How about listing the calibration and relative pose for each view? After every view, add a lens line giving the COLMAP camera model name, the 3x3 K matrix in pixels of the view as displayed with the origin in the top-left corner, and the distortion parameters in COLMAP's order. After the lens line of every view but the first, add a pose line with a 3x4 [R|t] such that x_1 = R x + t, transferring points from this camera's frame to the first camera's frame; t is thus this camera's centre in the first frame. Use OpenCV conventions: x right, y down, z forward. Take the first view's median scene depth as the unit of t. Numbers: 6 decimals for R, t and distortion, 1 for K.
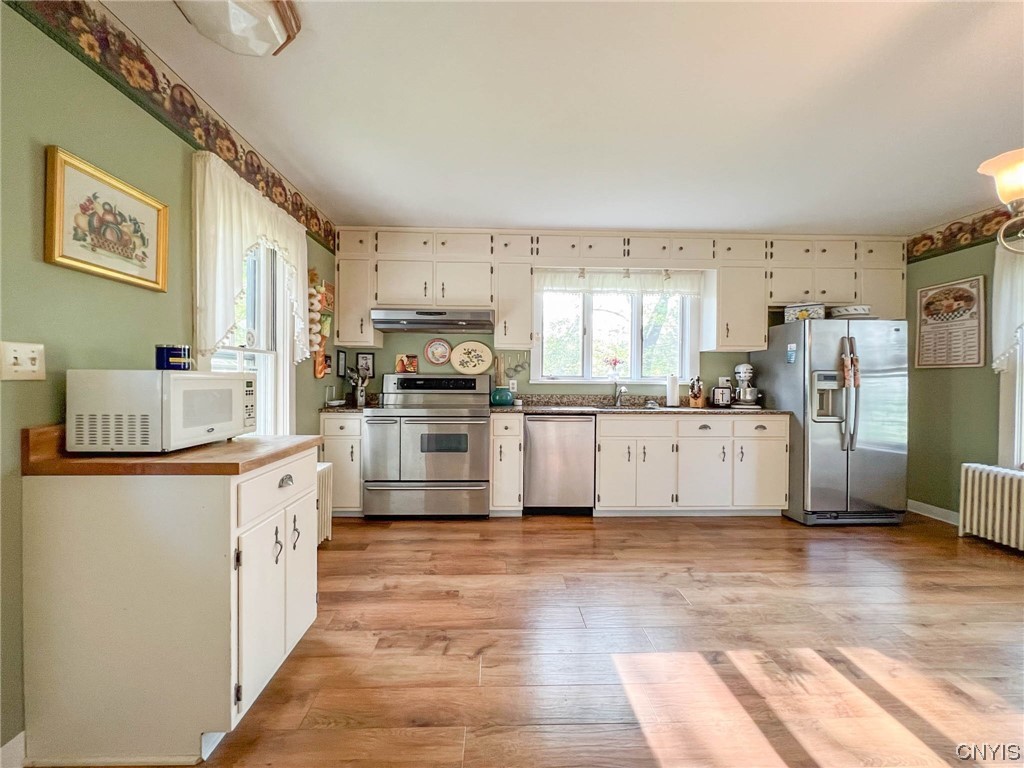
lens RADIAL K [[411.4, 0, 510.0], [0, 411.4, 381.3], [0, 0, 1]] dist [0.000182, -0.000164]
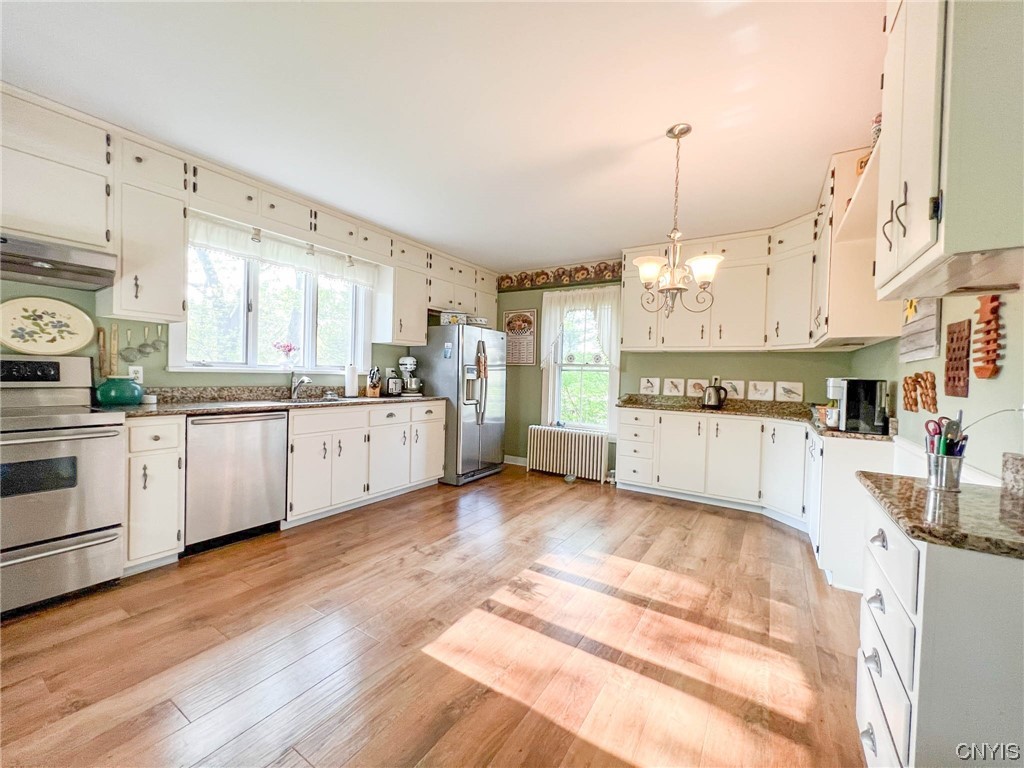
lens RADIAL K [[411.4, 0, 510.0], [0, 411.4, 381.3], [0, 0, 1]] dist [0.000182, -0.000164]
pose [[0.570077, -0.006356, 0.821566, -0.219965], [-0.018867, 0.999605, 0.020824, -0.004220], [-0.821374, -0.027372, 0.569732, 0.139487]]
